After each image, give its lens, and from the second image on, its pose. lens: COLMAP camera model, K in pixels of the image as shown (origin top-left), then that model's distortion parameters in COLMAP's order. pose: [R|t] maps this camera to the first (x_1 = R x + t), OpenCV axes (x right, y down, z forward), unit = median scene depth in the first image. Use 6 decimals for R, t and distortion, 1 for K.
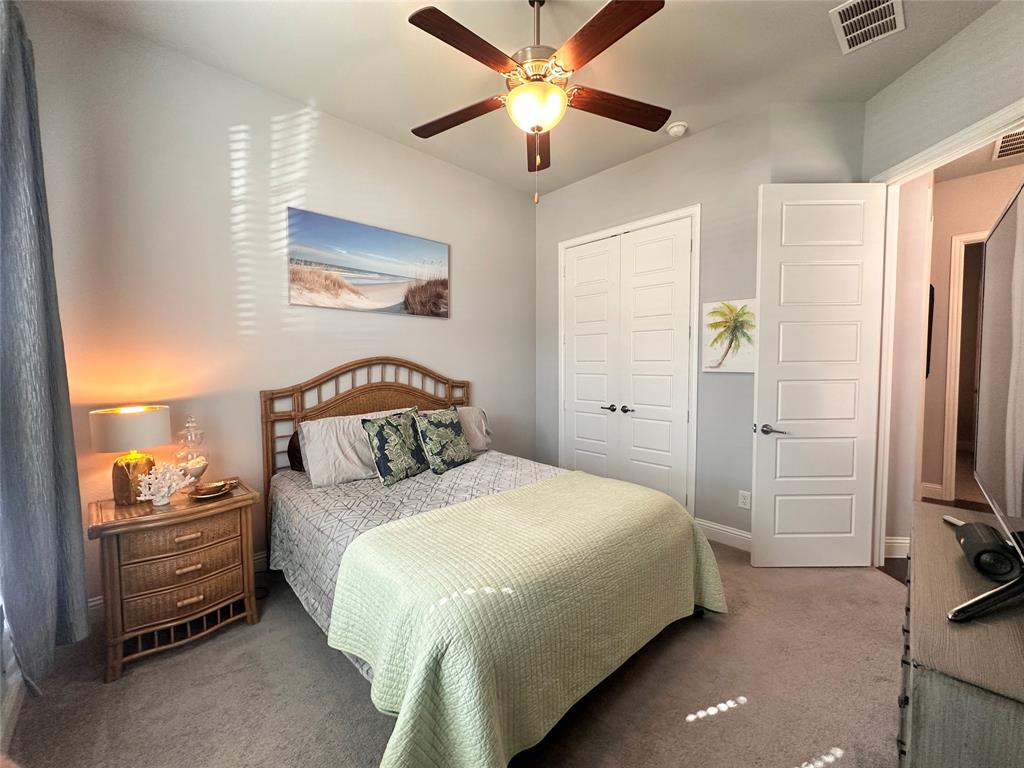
lens RADIAL K [[406.6, 0, 509.1], [0, 406.6, 382.6], [0, 0, 1]] dist [0.000157, -0.000053]
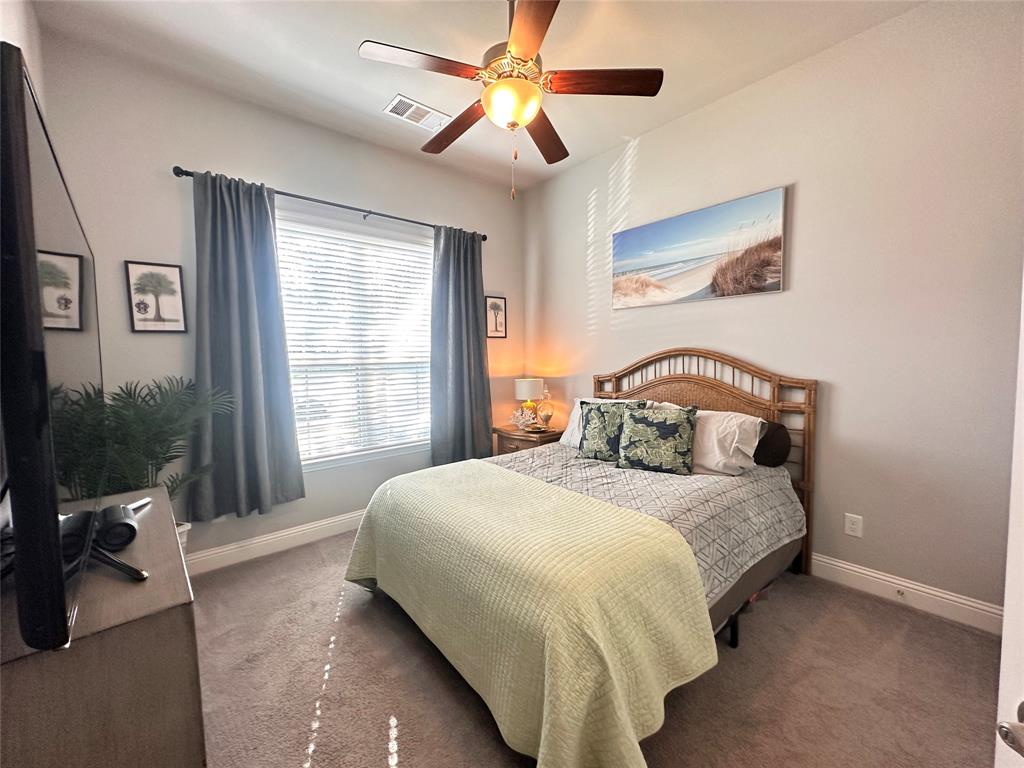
lens RADIAL K [[406.6, 0, 509.3], [0, 406.6, 379.6], [0, 0, 1]] dist [0.000157, -0.000053]
pose [[-0.041518, 0.056137, -0.997559, 0.723667], [-0.036491, 0.997669, 0.057662, -0.031555], [0.998471, 0.038796, -0.039373, 0.682172]]
